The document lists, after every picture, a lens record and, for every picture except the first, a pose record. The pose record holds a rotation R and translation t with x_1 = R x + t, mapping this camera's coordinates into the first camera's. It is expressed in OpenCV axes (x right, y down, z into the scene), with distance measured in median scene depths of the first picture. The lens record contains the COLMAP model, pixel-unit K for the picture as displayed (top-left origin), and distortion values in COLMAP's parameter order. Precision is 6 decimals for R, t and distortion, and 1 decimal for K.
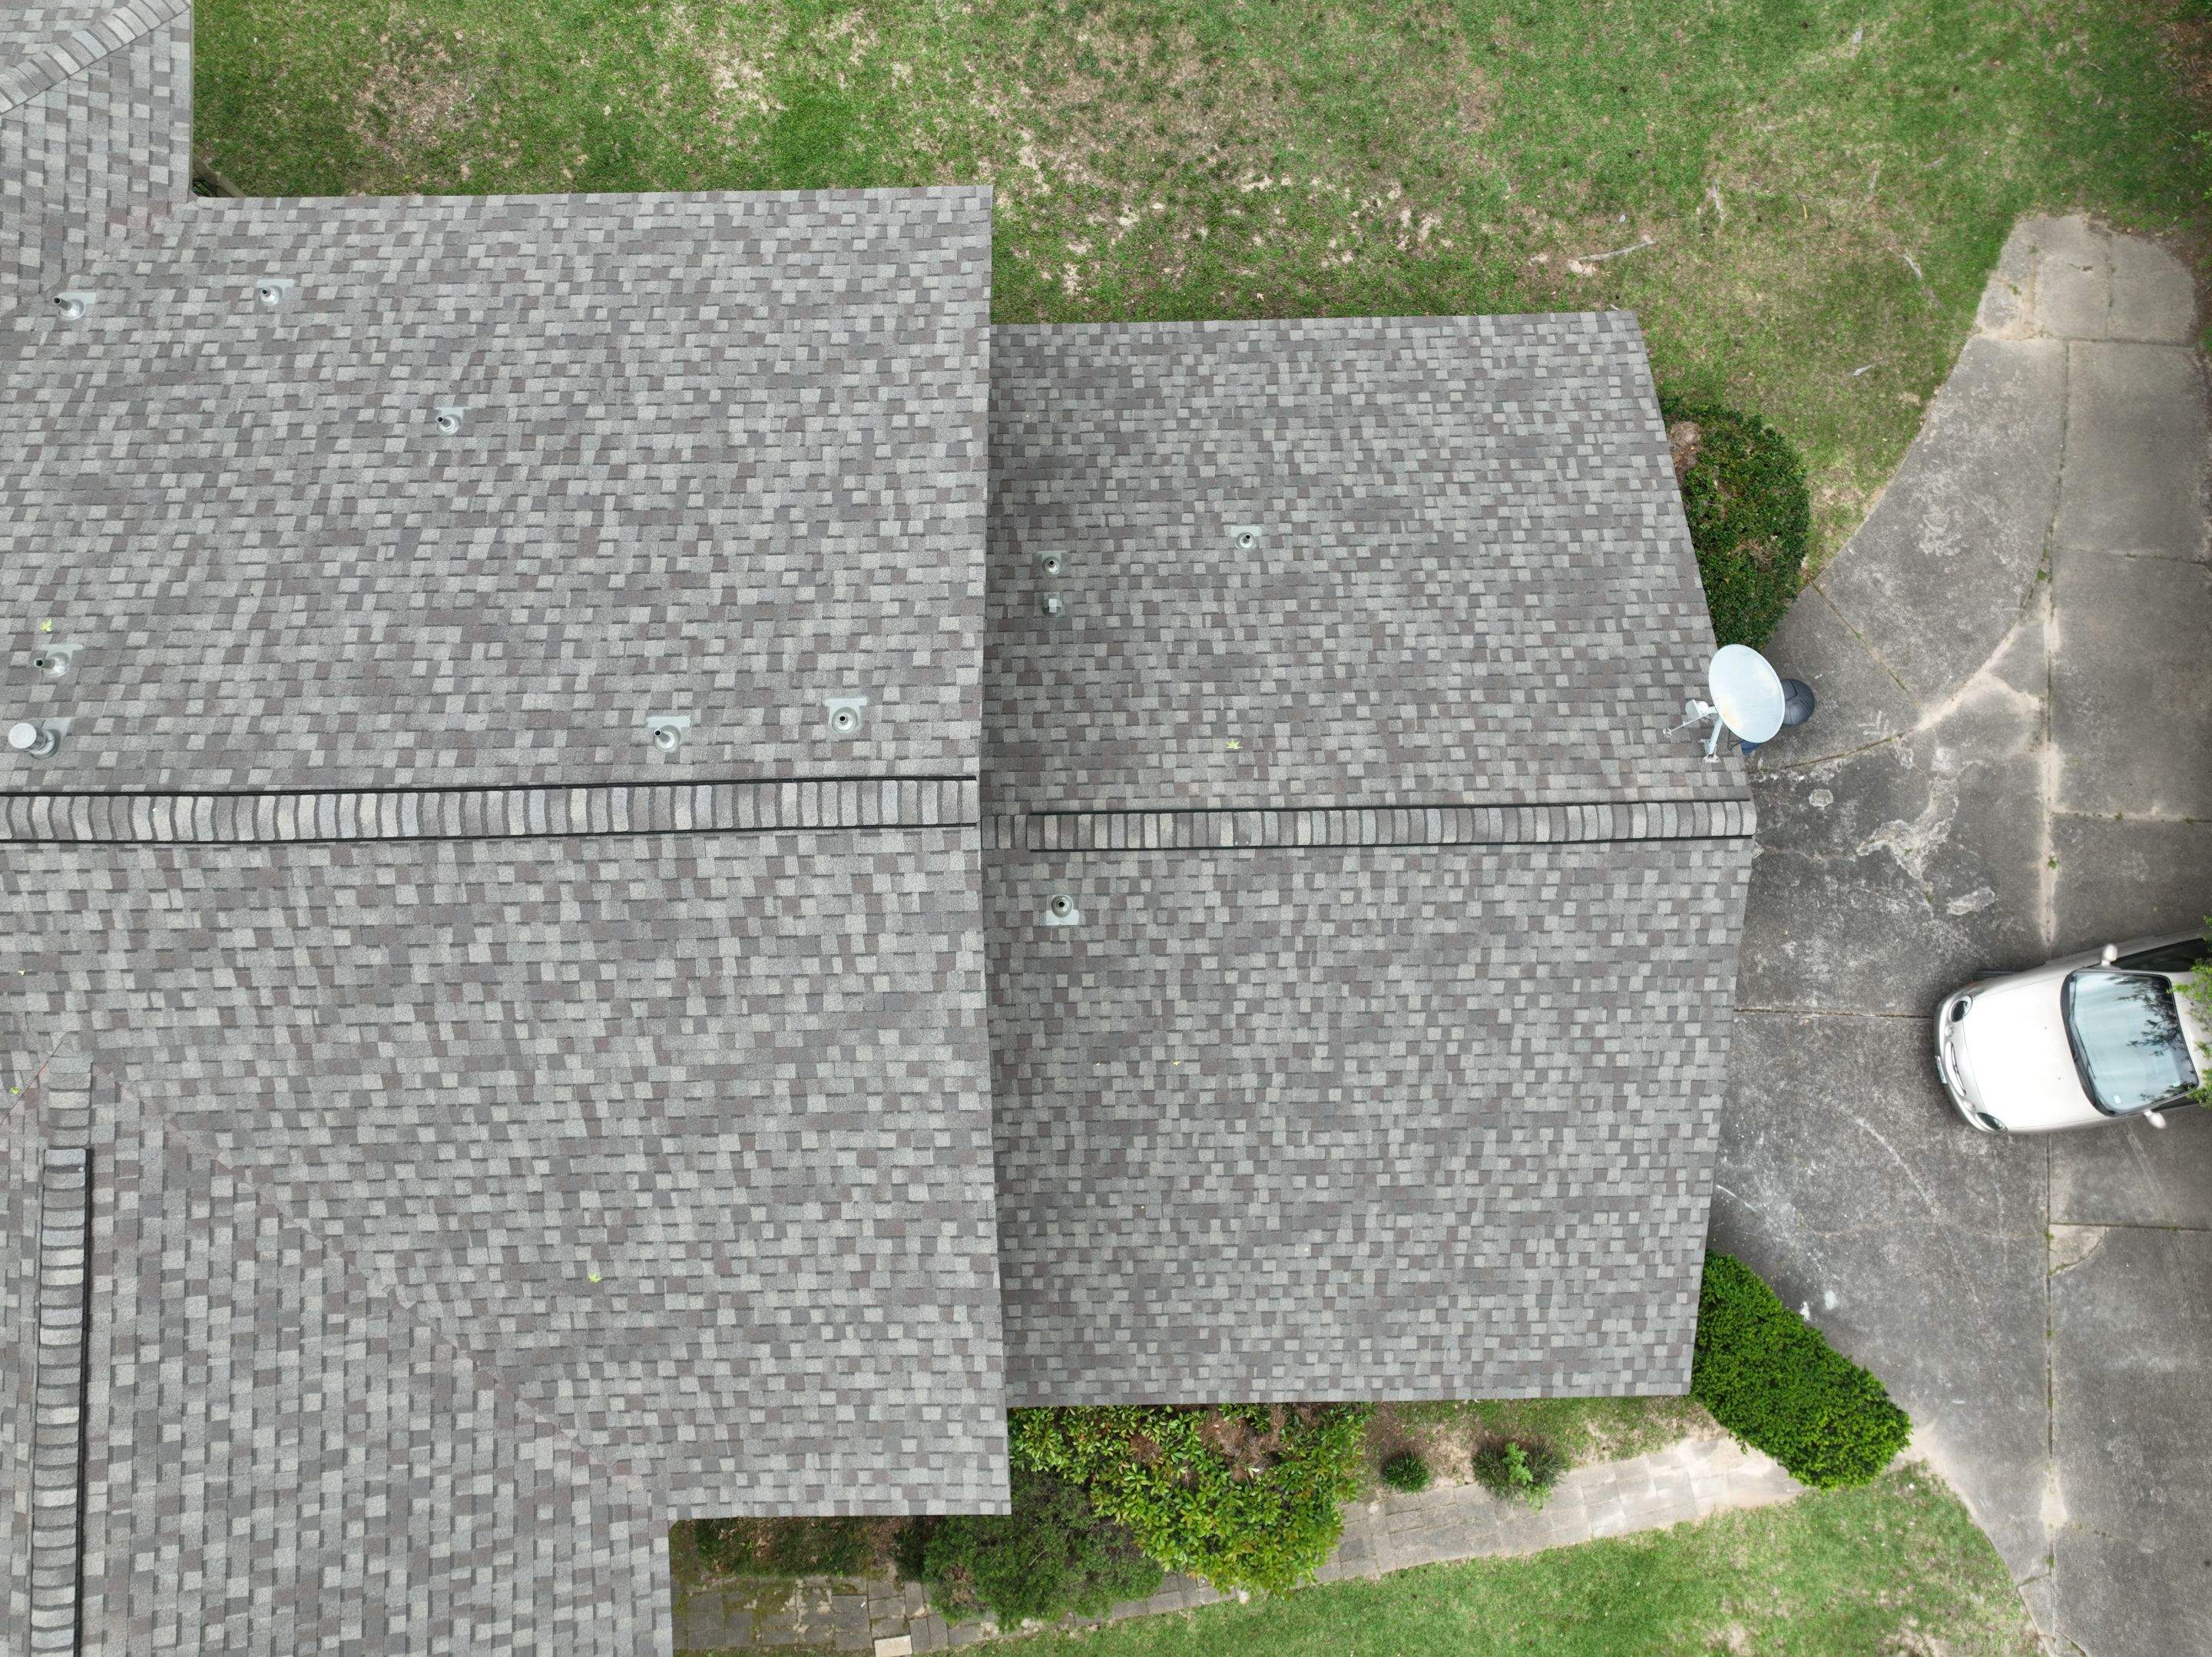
lens RADIAL K [[1556.8, 0, 1102.6], [0, 1556.8, 827.9], [0, 0, 1]] dist [-0.002714, 0.018109]
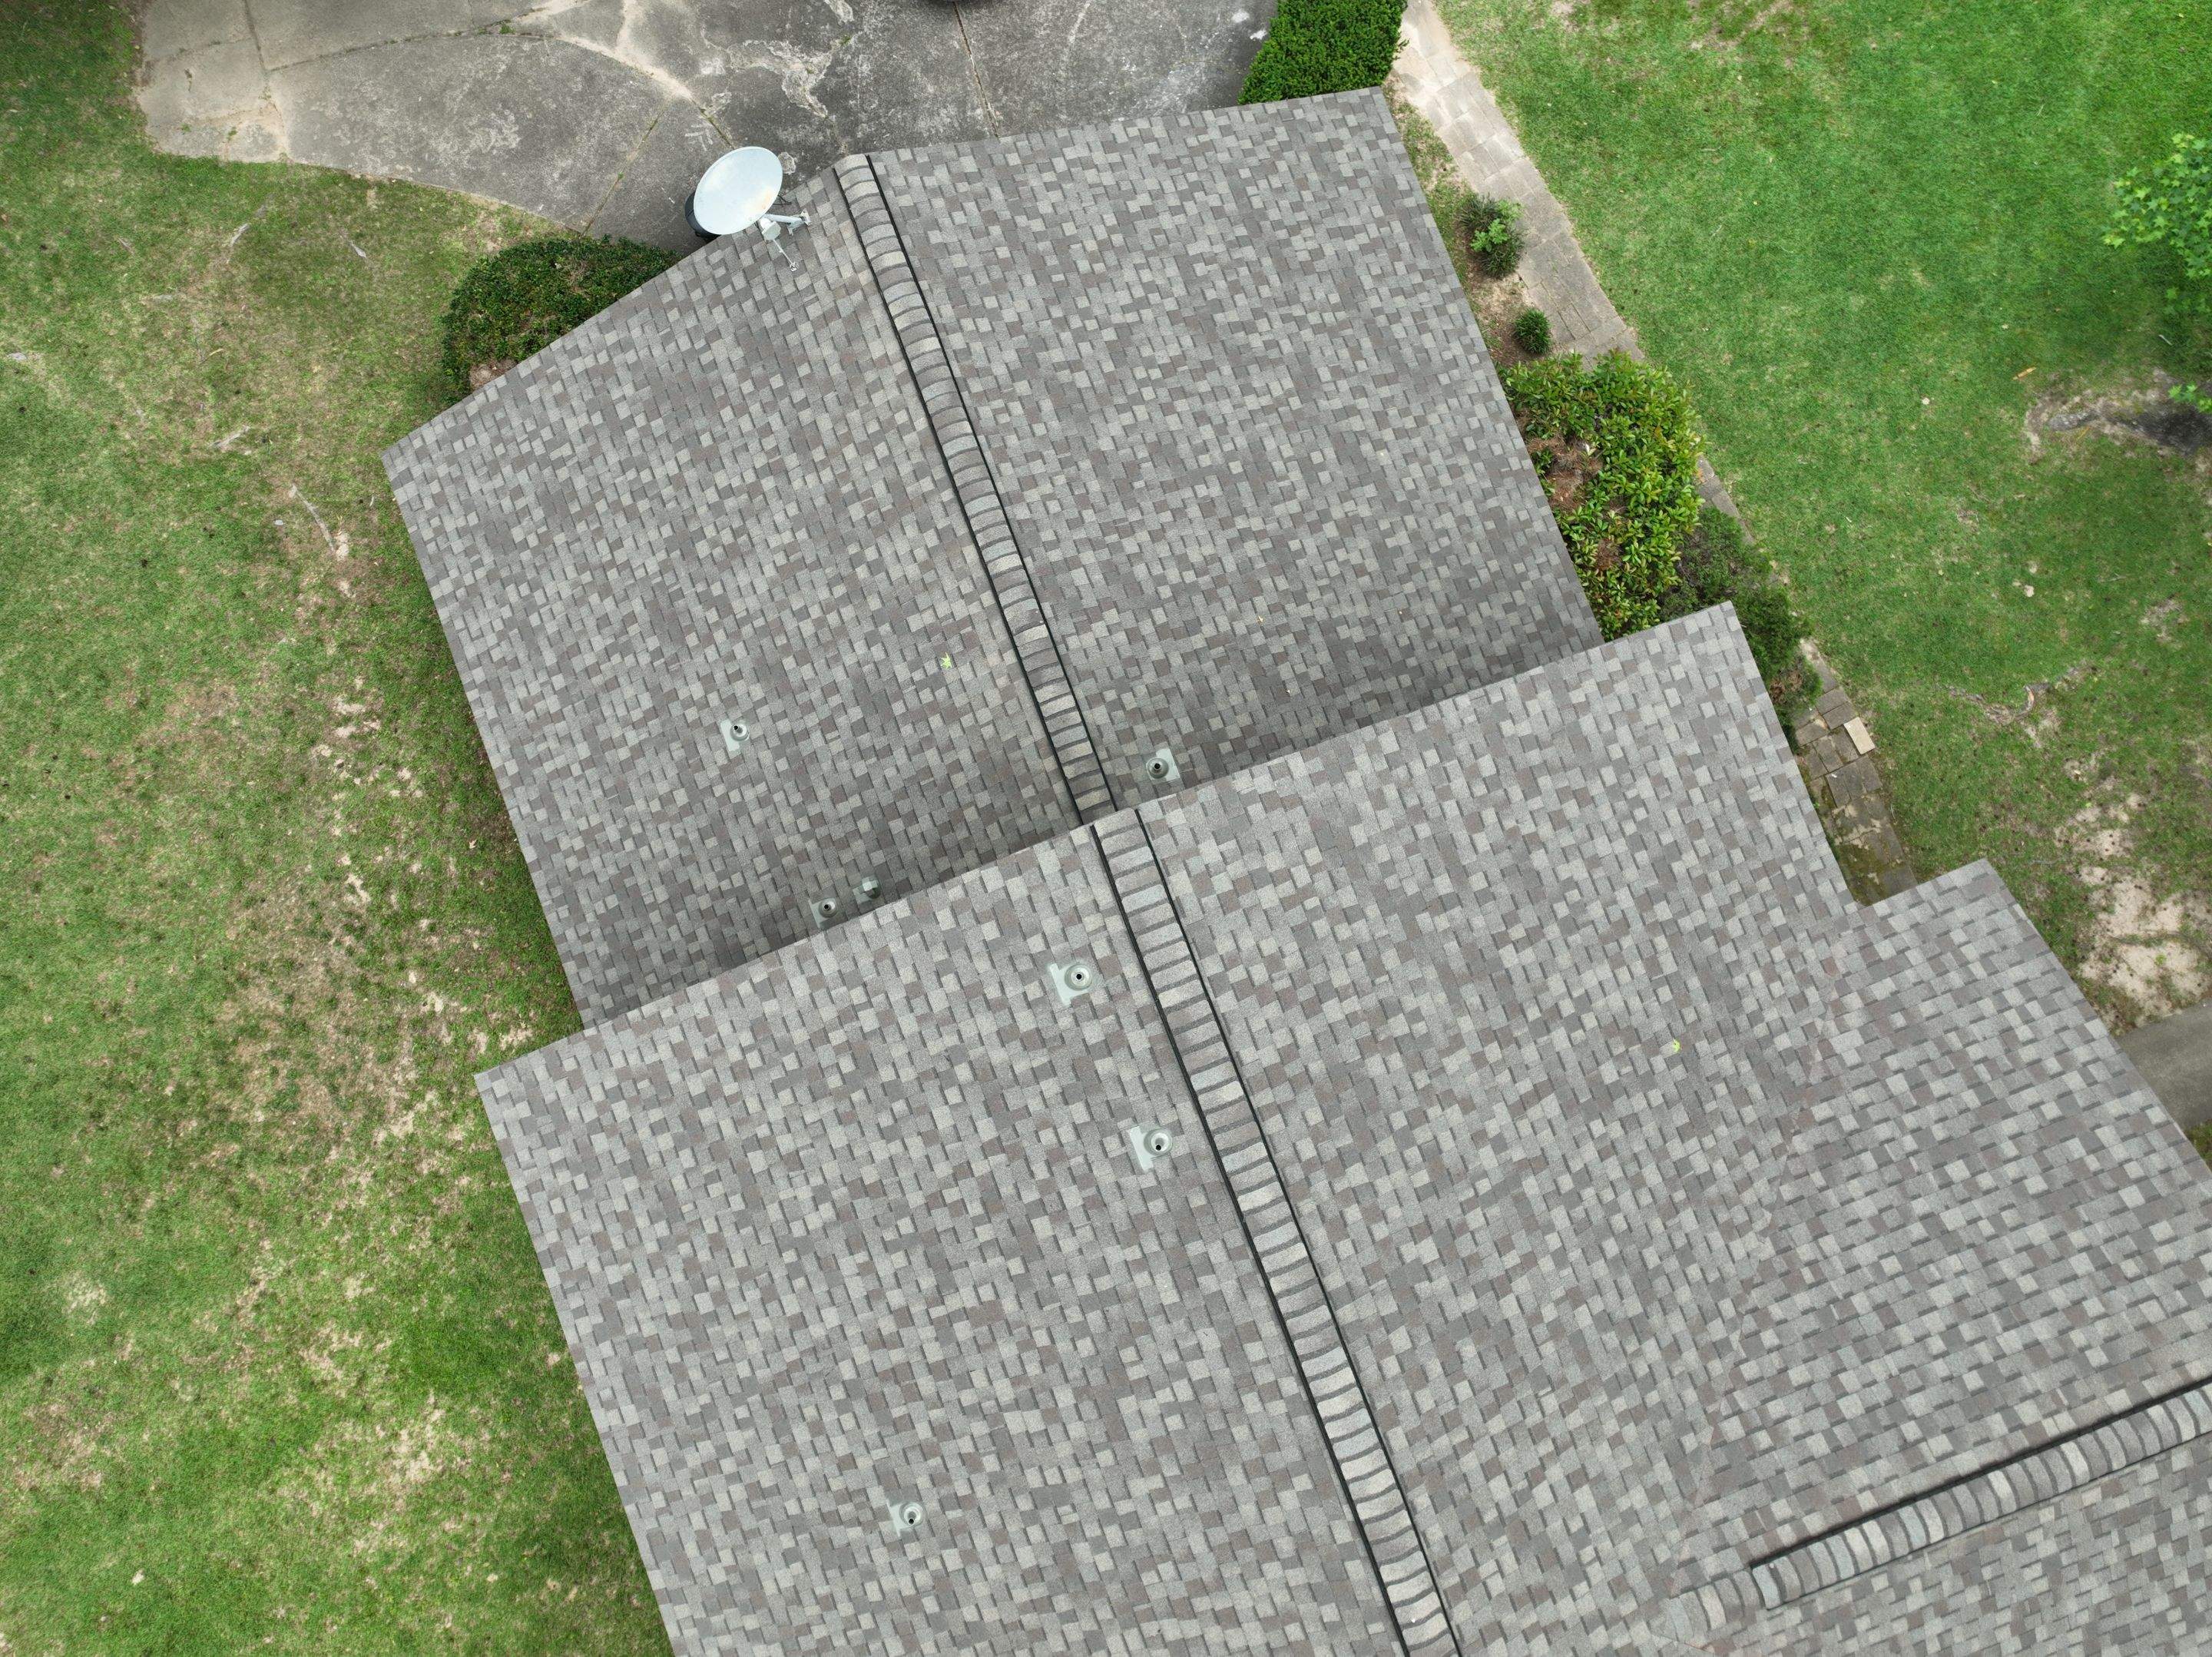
lens RADIAL K [[1556.8, 0, 1104.2], [0, 1556.8, 827.1], [0, 0, 1]] dist [-0.002714, 0.018109]
pose [[-0.336711, -0.939169, 0.067724, -0.123676], [0.938389, -0.328748, 0.106541, -0.105939], [-0.077795, 0.099425, 0.991999, 0.016446]]
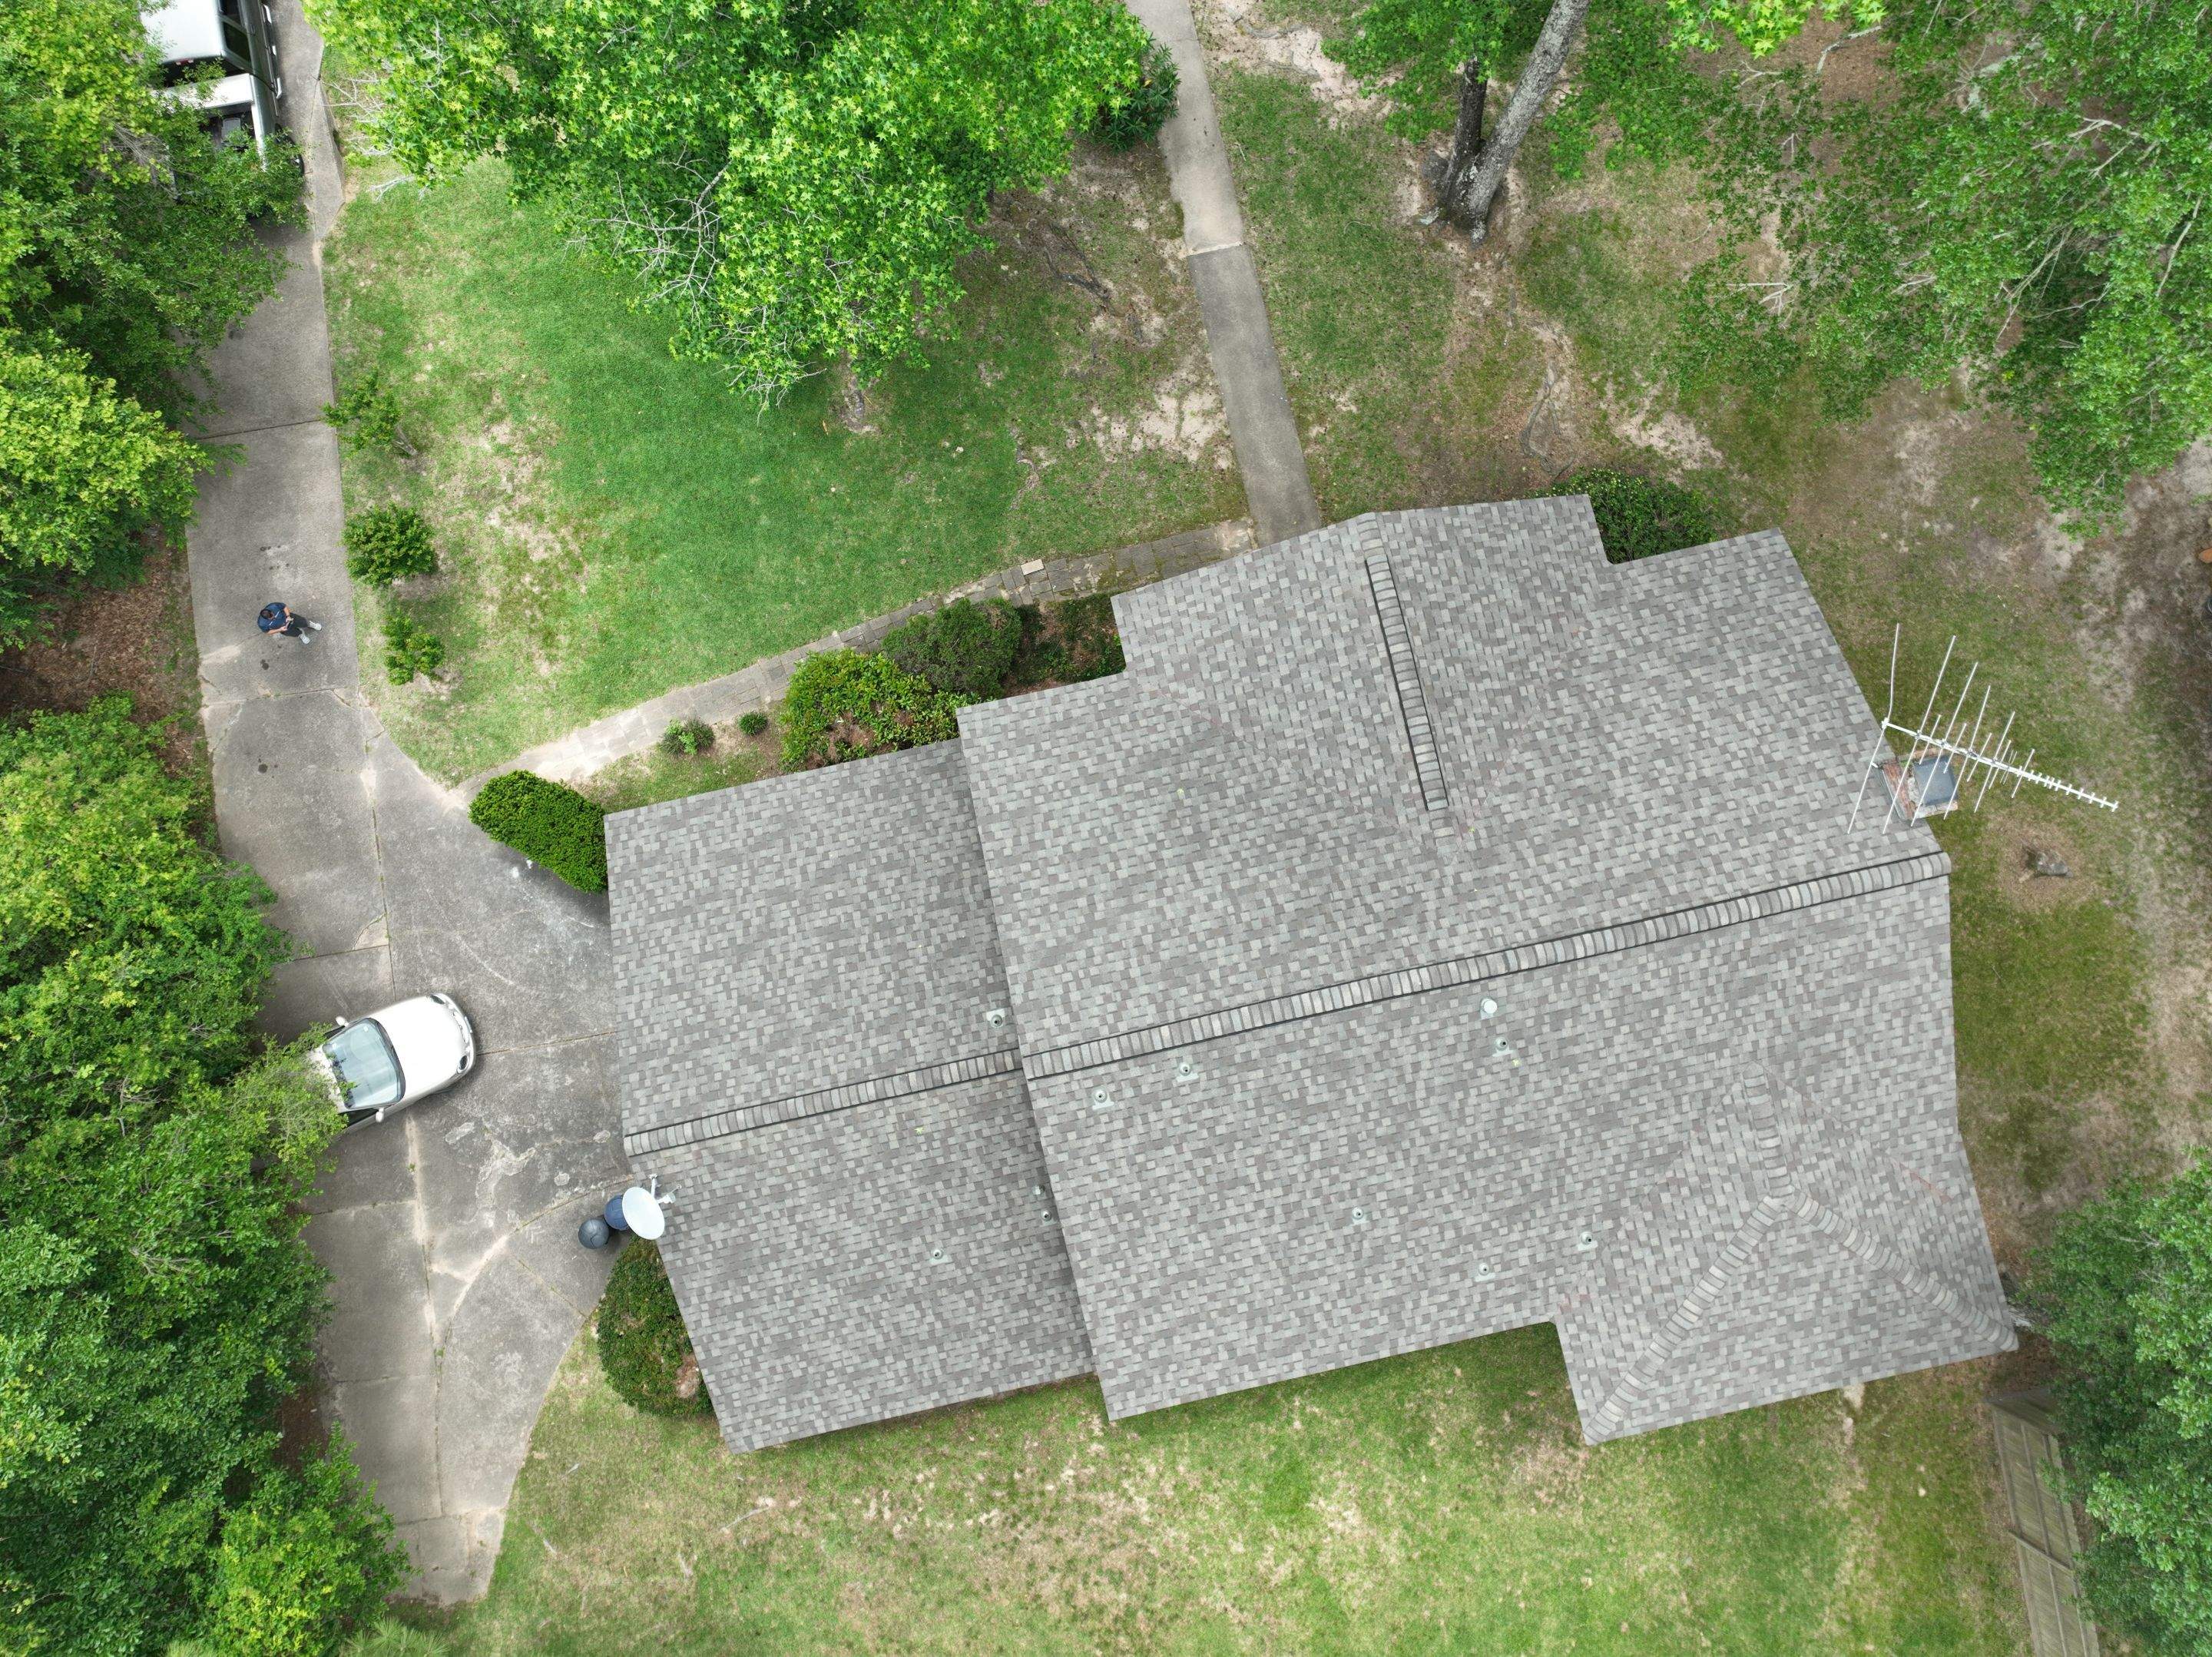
lens RADIAL K [[1556.8, 0, 1103.1], [0, 1556.8, 826.8], [0, 0, 1]] dist [-0.002714, 0.018109]
pose [[-0.980084, 0.198076, -0.014181, -0.173540], [-0.197843, -0.967781, 0.155753, -0.038898], [0.017127, 0.155456, 0.987694, -0.845285]]
